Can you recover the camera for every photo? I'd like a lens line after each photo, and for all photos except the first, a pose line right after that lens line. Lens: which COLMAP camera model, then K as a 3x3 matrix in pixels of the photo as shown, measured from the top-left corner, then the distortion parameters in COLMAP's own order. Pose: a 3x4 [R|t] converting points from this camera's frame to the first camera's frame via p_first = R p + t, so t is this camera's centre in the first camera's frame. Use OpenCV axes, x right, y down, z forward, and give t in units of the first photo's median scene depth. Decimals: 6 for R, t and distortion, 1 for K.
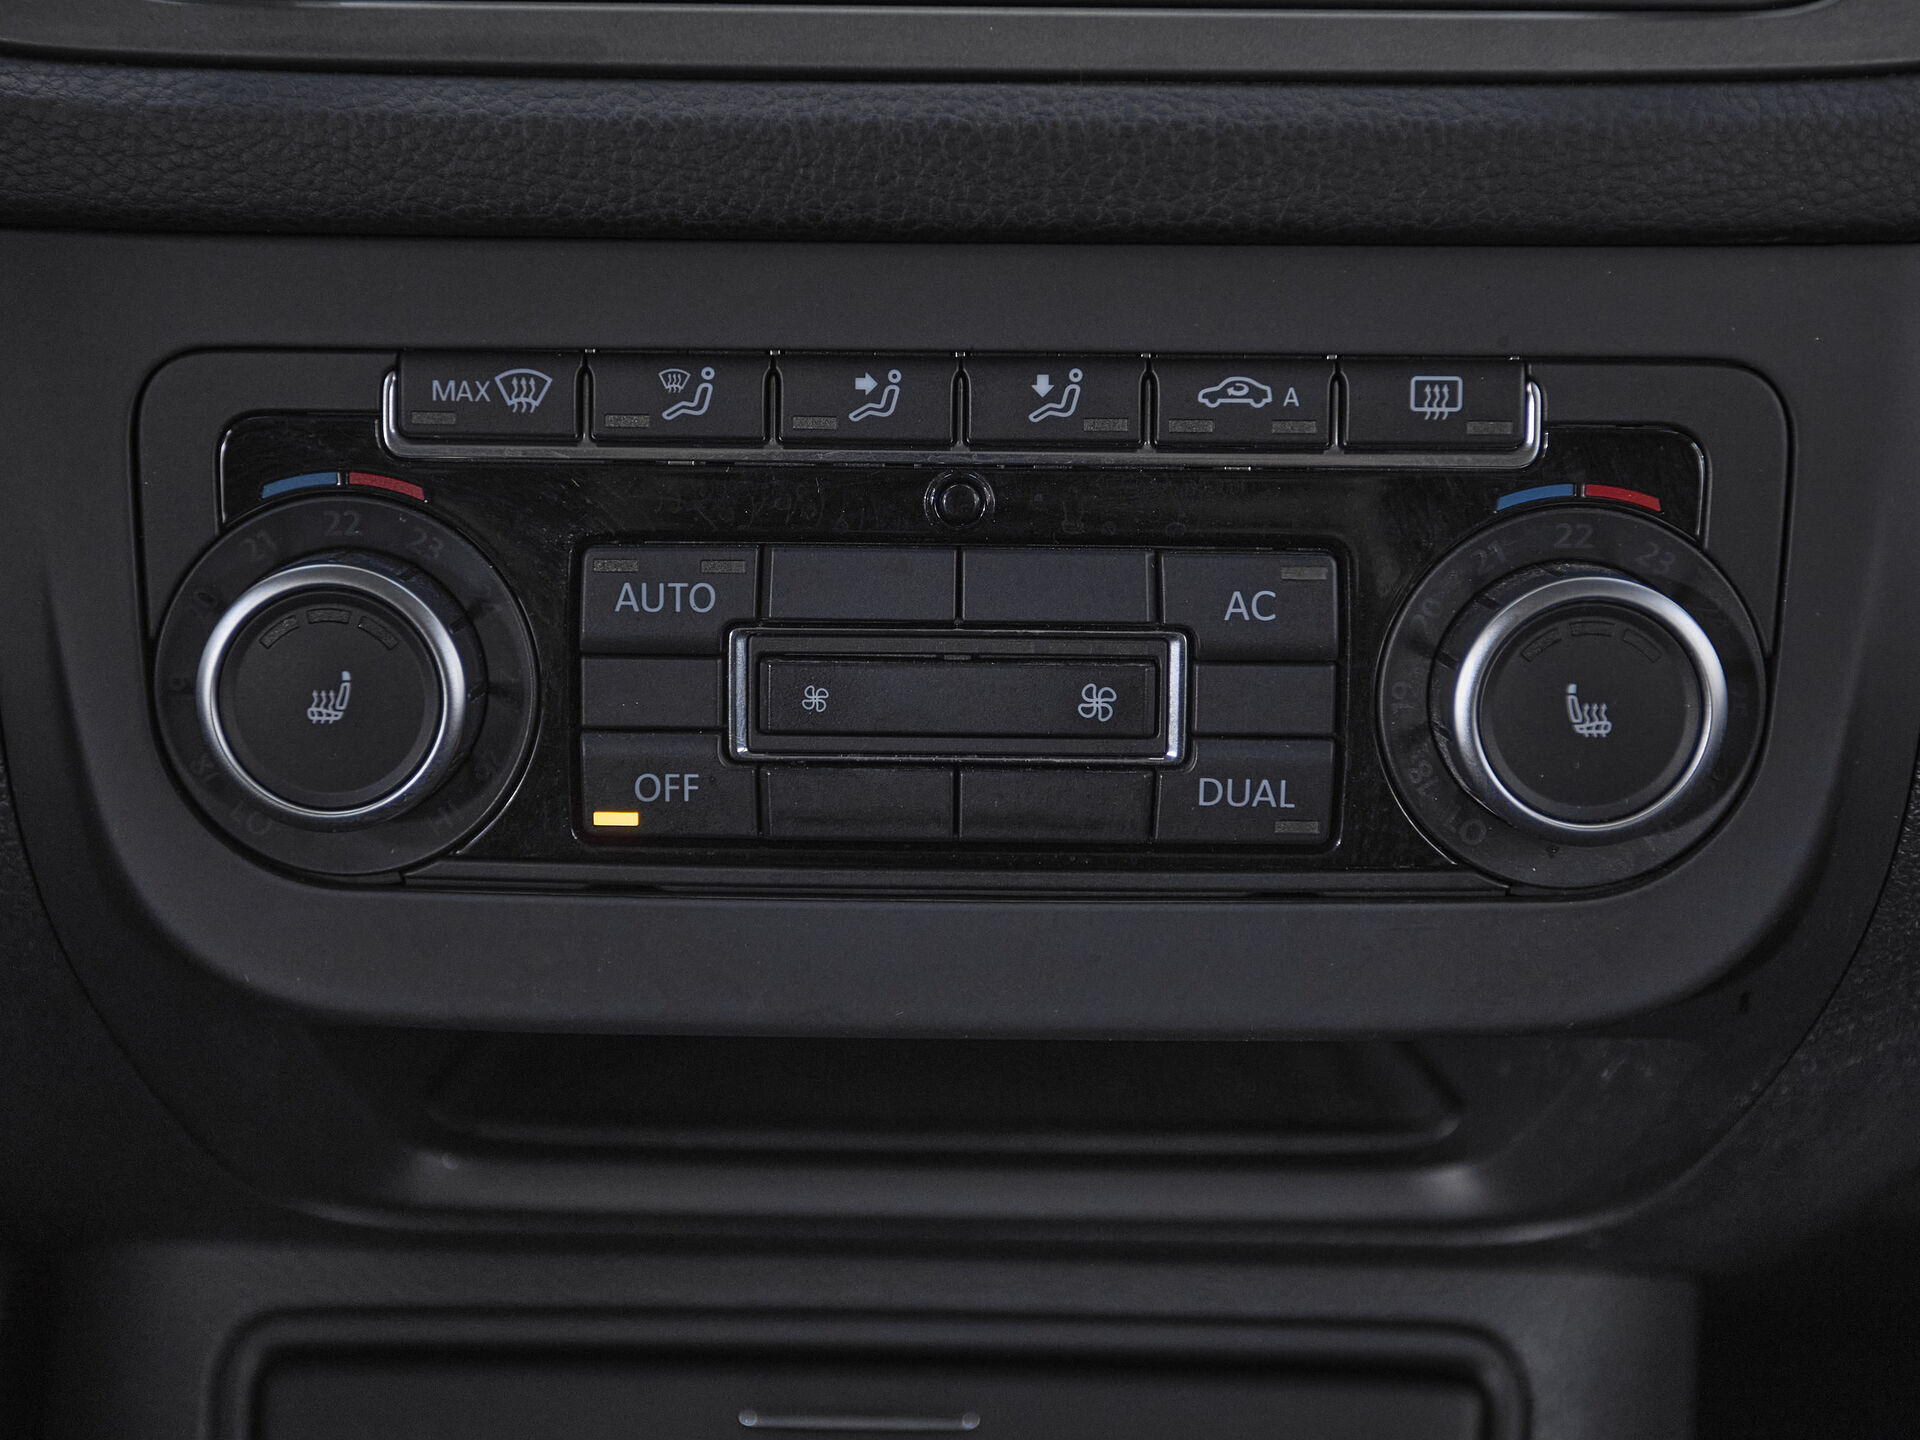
lens RADIAL K [[2689.6, 0, 923.4], [0, 2689.6, 711.1], [0, 0, 1]] dist [0.163589, -0.824984]
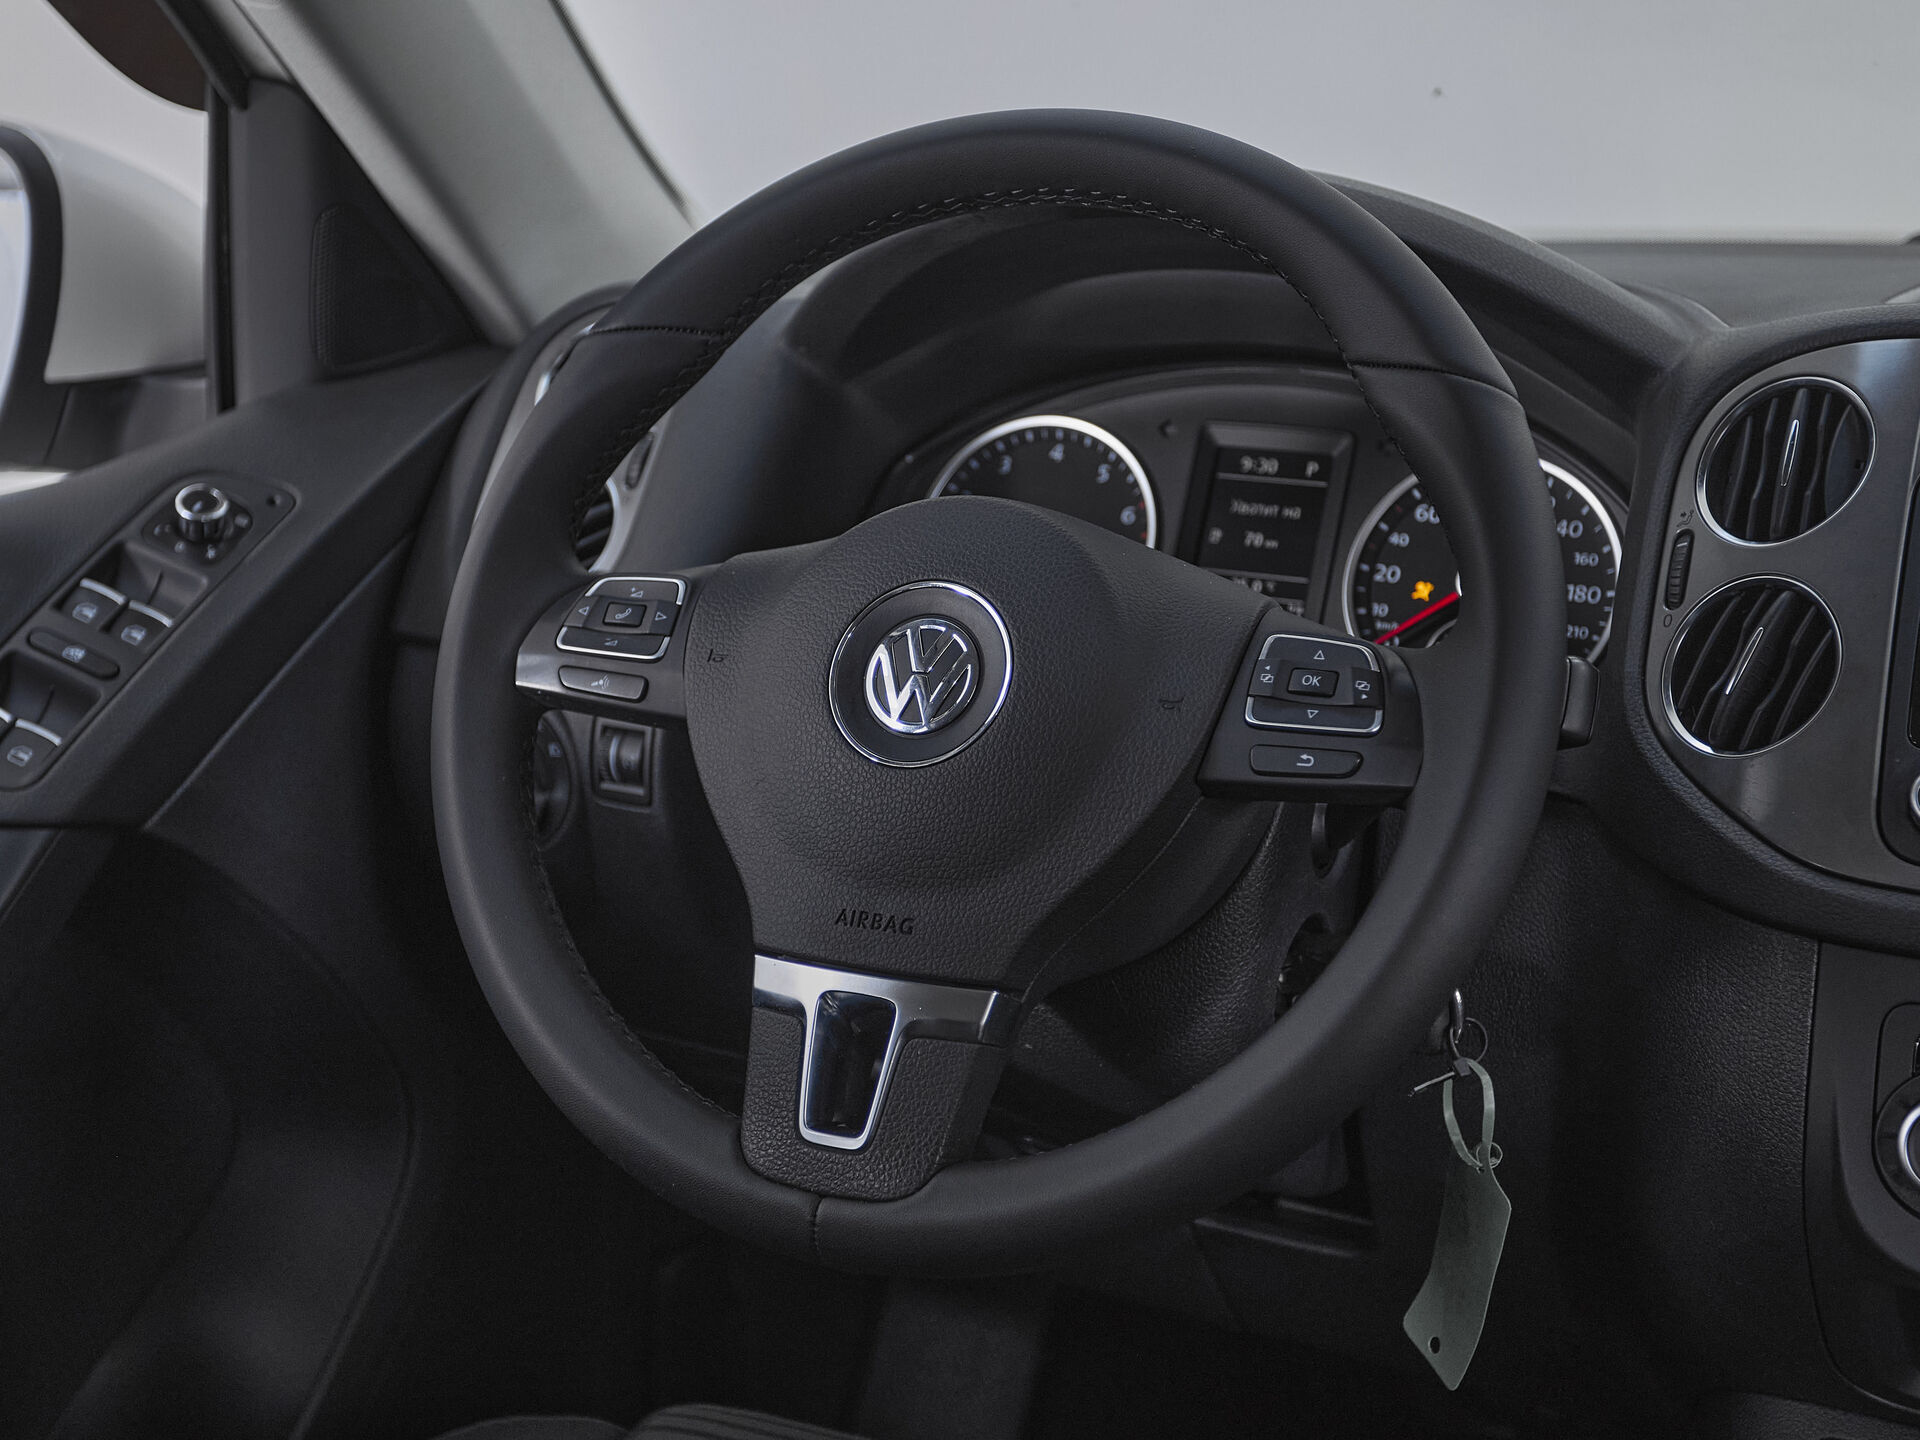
lens RADIAL K [[2689.6, 0, 923.4], [0, 2689.6, 711.1], [0, 0, 1]] dist [0.163589, -0.824984]
pose [[0.898980, 0.103812, -0.425510, -0.048279], [-0.169216, 0.978392, -0.118804, 0.057097], [0.403982, 0.178805, 0.897121, -1.697501]]
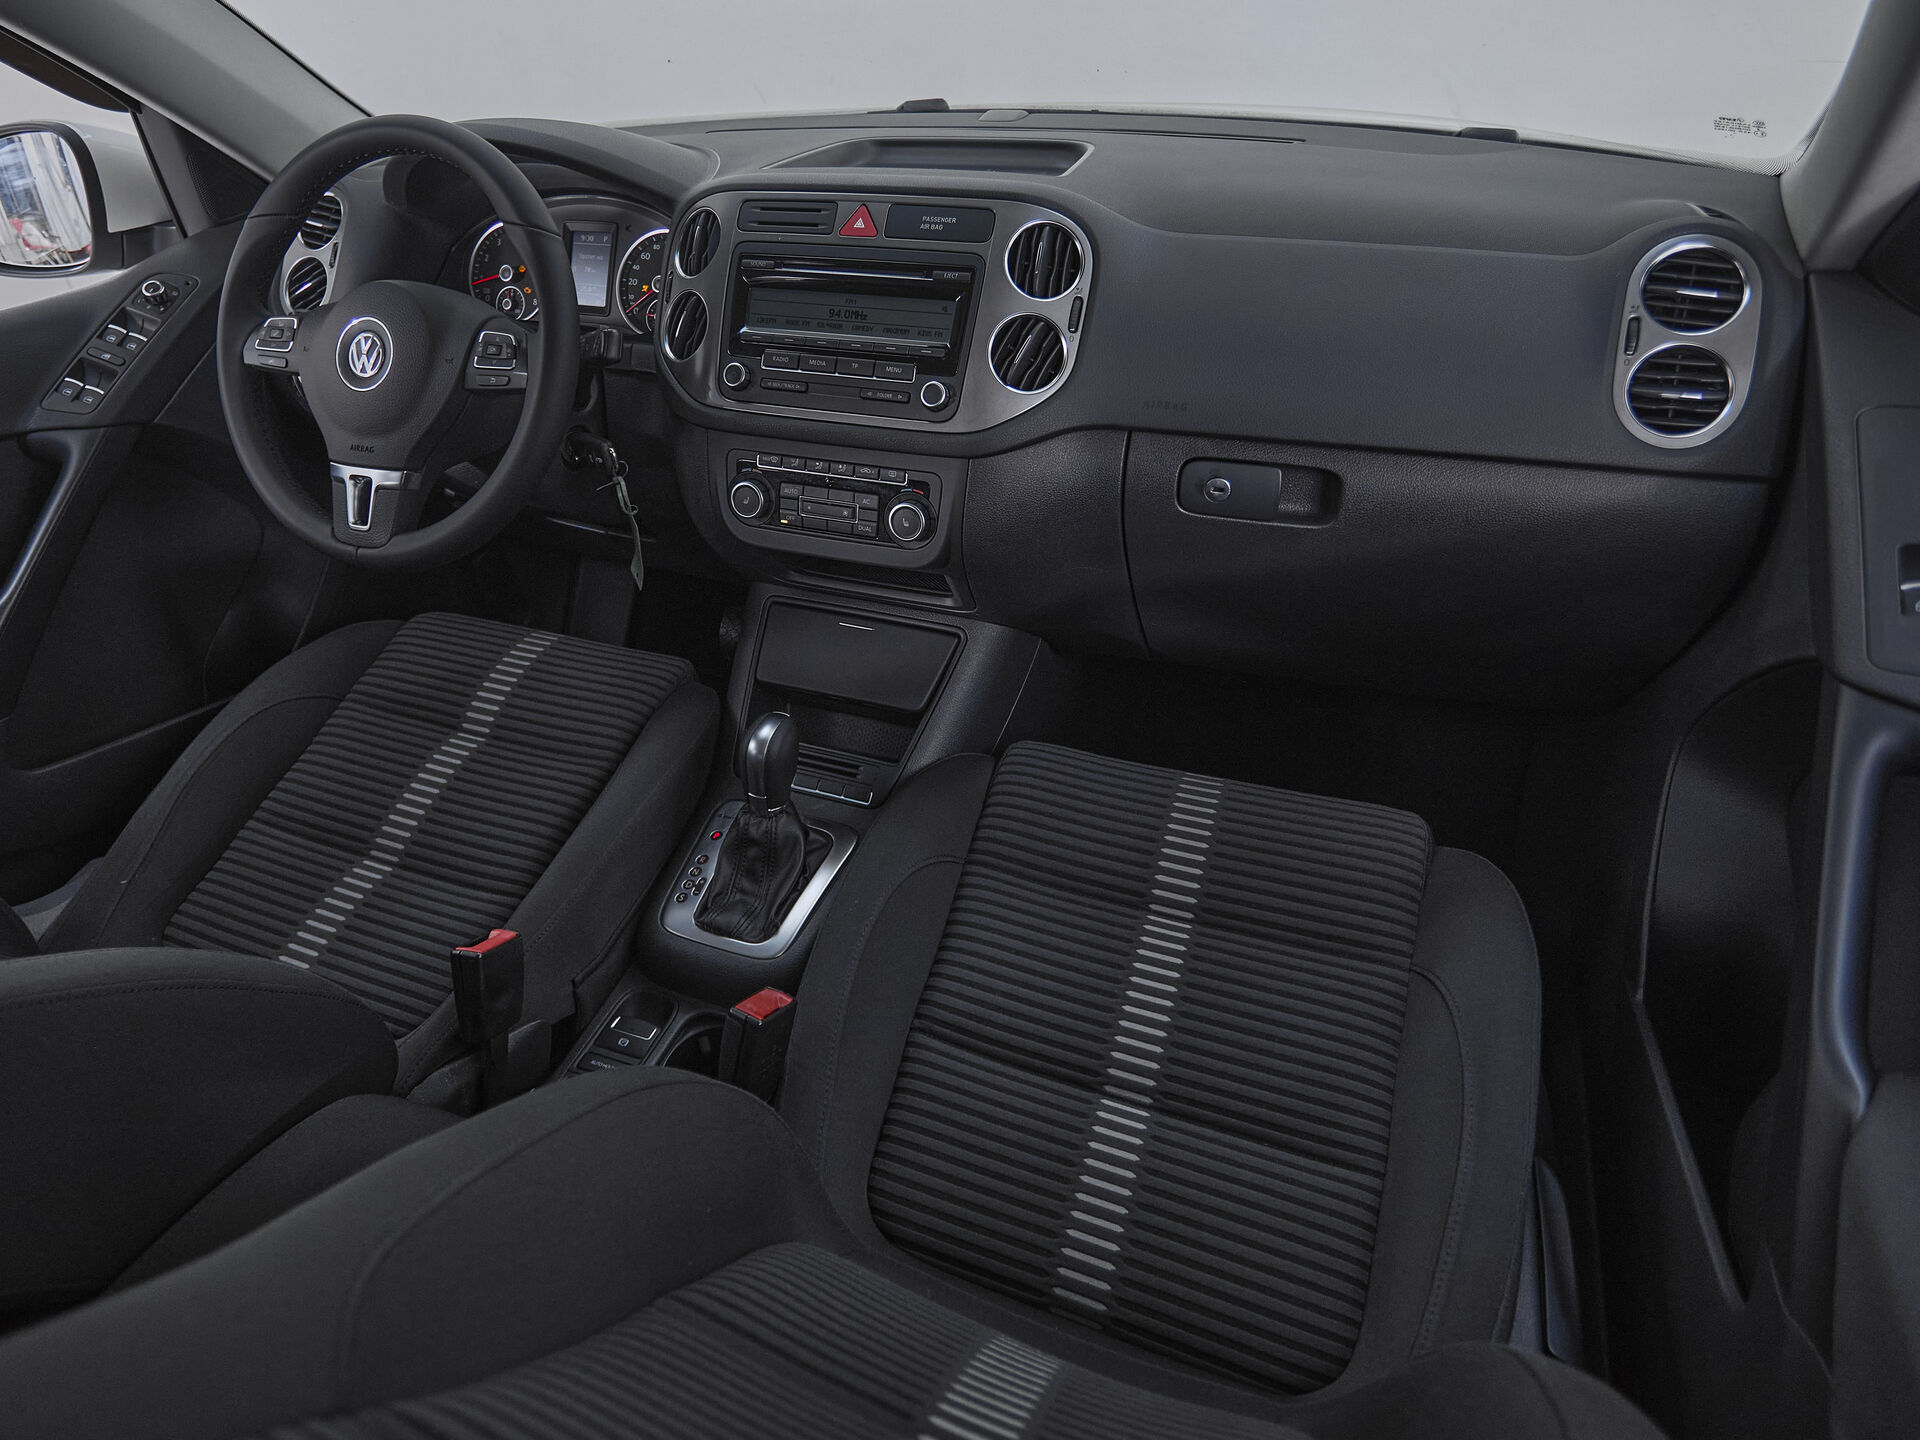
lens RADIAL K [[1142.3, 0, 895.9], [0, 1142.3, 662.9], [0, 0, 1]] dist [-0.000775, -0.000631]
pose [[0.924686, 0.160484, -0.345255, 1.263451], [-0.095515, 0.975604, 0.197673, -0.220359], [0.368556, -0.149808, 0.917455, -1.708113]]
